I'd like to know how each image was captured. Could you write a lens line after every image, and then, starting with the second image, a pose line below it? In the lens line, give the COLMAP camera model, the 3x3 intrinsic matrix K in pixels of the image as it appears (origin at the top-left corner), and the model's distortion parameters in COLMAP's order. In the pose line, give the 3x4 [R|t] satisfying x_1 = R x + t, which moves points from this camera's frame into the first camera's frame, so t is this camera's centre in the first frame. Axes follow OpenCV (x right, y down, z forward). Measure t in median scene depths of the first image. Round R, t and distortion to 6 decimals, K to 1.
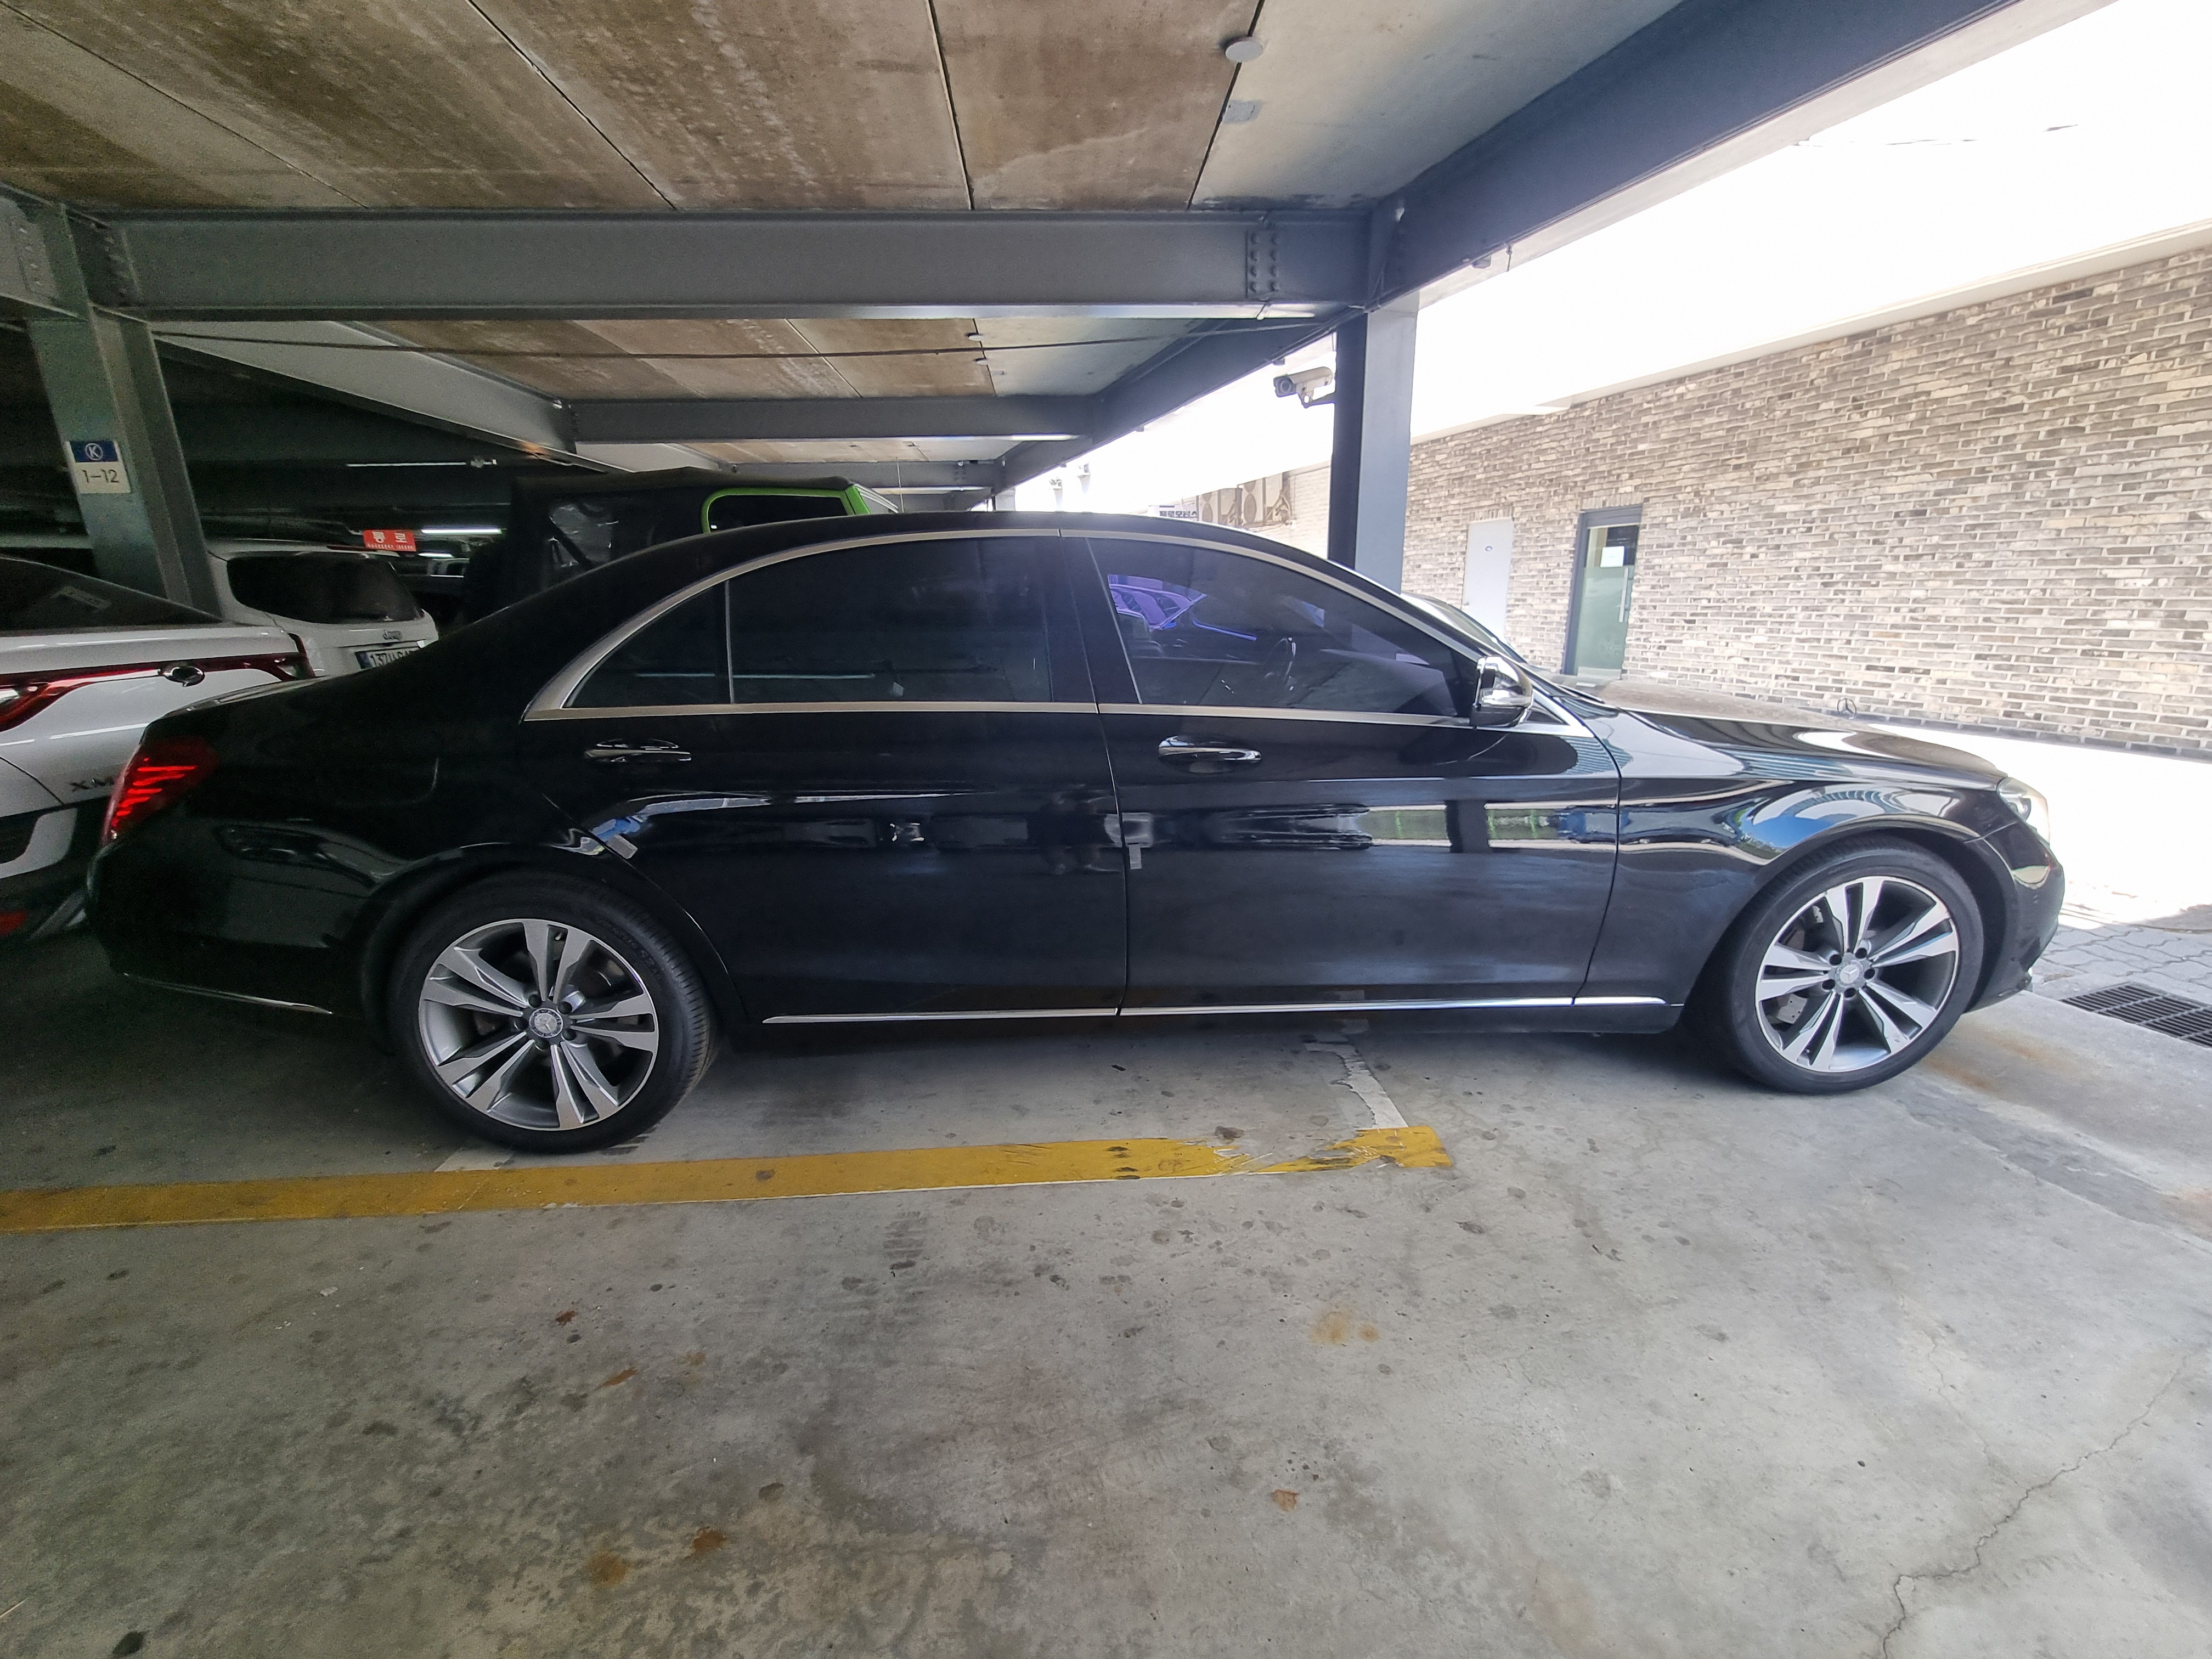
lens RADIAL K [[900.0, 0, 1111.5], [0, 900.0, 828.3], [0, 0, 1]] dist [-0.005398, 0.000108]
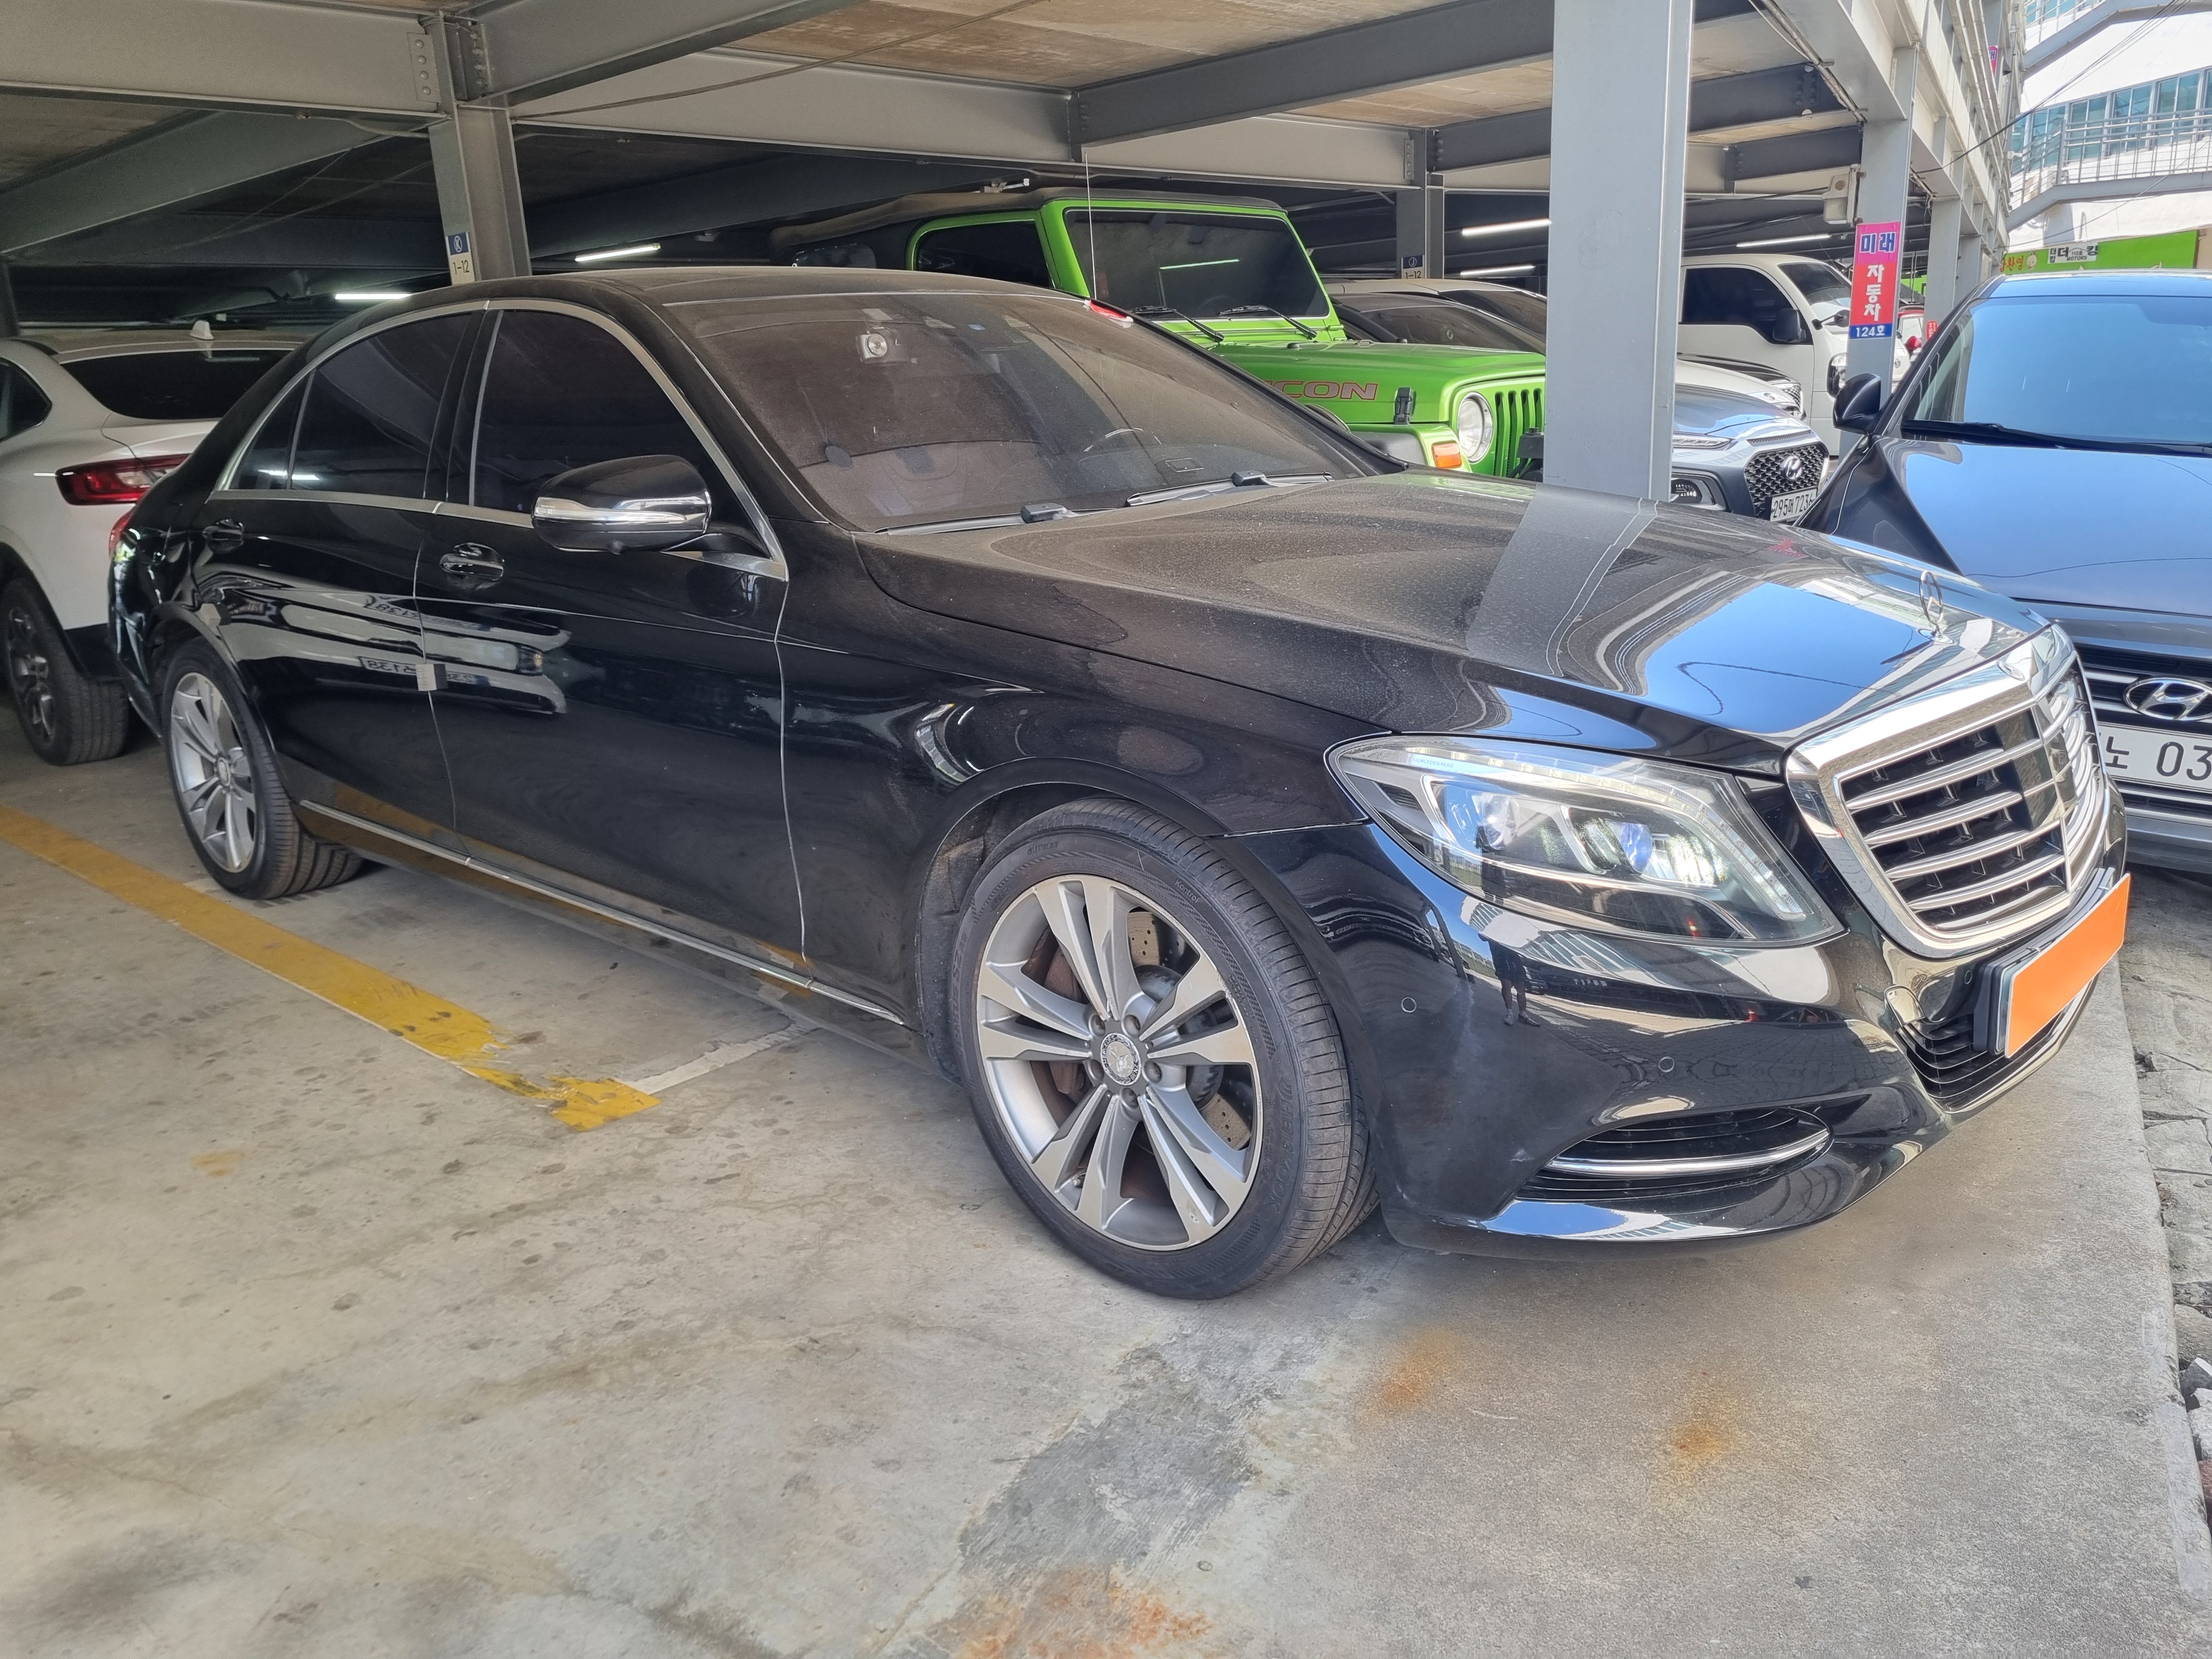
lens RADIAL K [[1670.5, 0, 1099.9], [0, 1670.5, 820.8], [0, 0, 1]] dist [0.029957, -0.023707]
pose [[0.687627, 0.165555, -0.706937, 1.383736], [-0.142493, 0.985493, 0.092189, -0.062734], [0.711945, 0.037342, 0.701242, 0.264775]]
